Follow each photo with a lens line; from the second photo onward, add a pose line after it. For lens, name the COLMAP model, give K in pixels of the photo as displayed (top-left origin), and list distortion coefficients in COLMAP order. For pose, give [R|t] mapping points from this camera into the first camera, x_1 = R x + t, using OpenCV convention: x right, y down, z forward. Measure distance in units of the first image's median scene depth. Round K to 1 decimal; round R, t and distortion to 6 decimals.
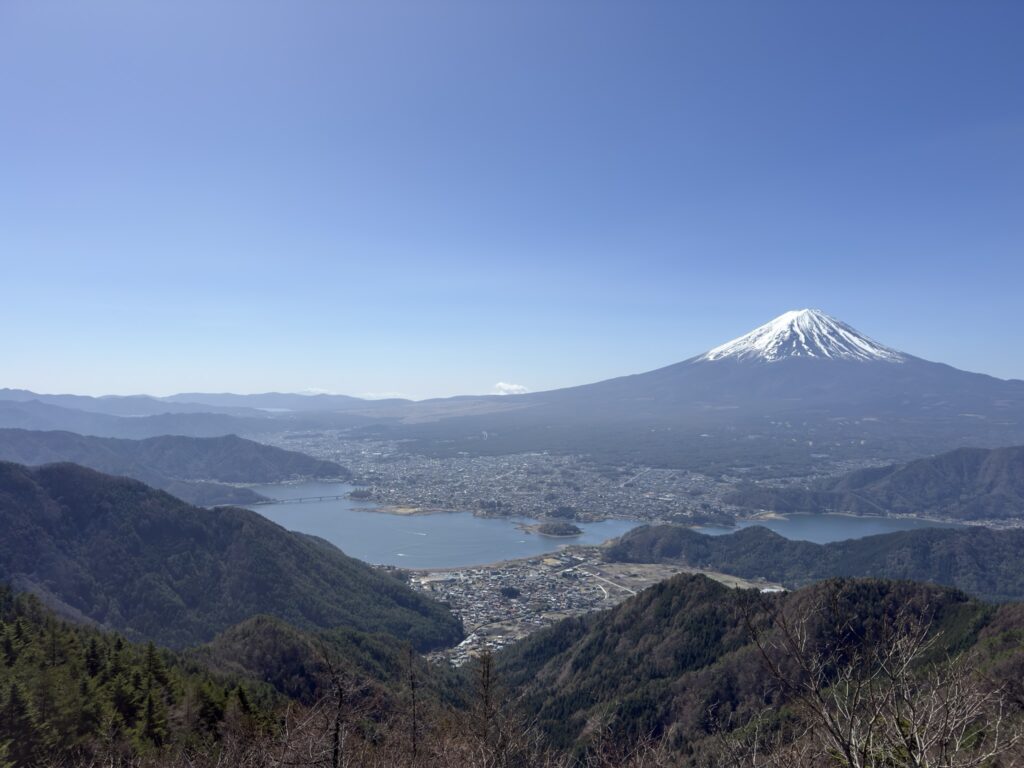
lens RADIAL K [[696.8, 0, 517.2], [0, 696.8, 384.9], [0, 0, 1]] dist [0.093106, -0.092000]
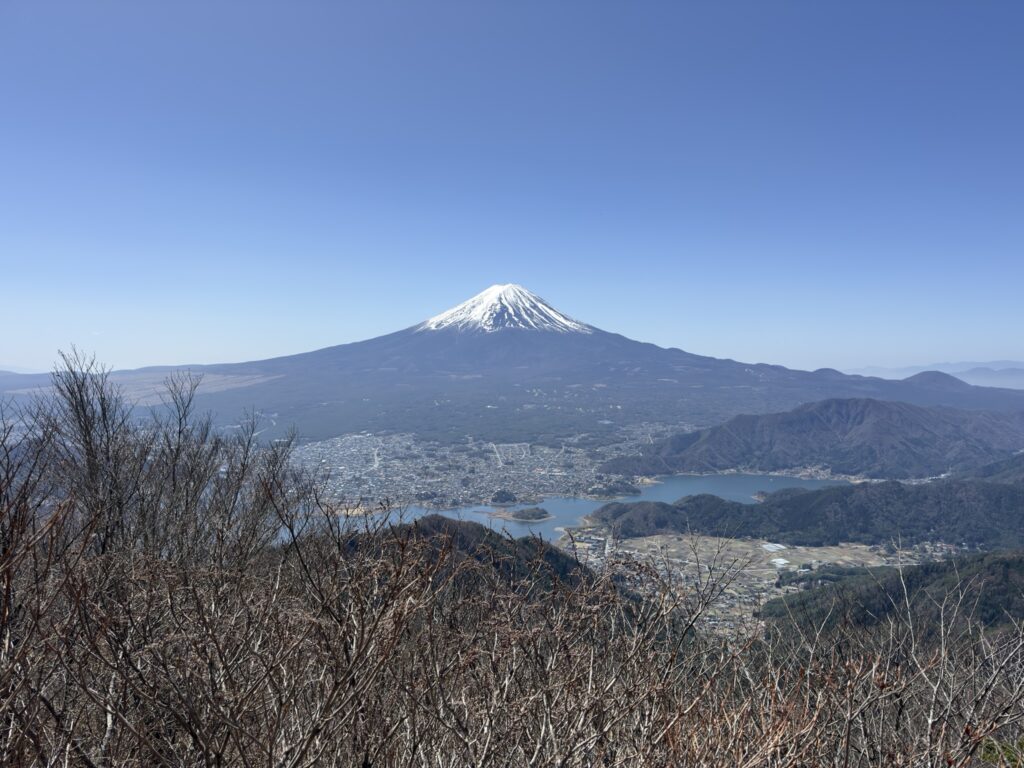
lens RADIAL K [[696.8, 0, 510.4], [0, 696.8, 382.6], [0, 0, 1]] dist [0.093106, -0.092000]
pose [[0.892153, -0.028591, 0.450827, -0.411944], [0.004504, 0.998508, 0.054411, -0.052589], [-0.451710, -0.046512, 0.890951, 0.050301]]
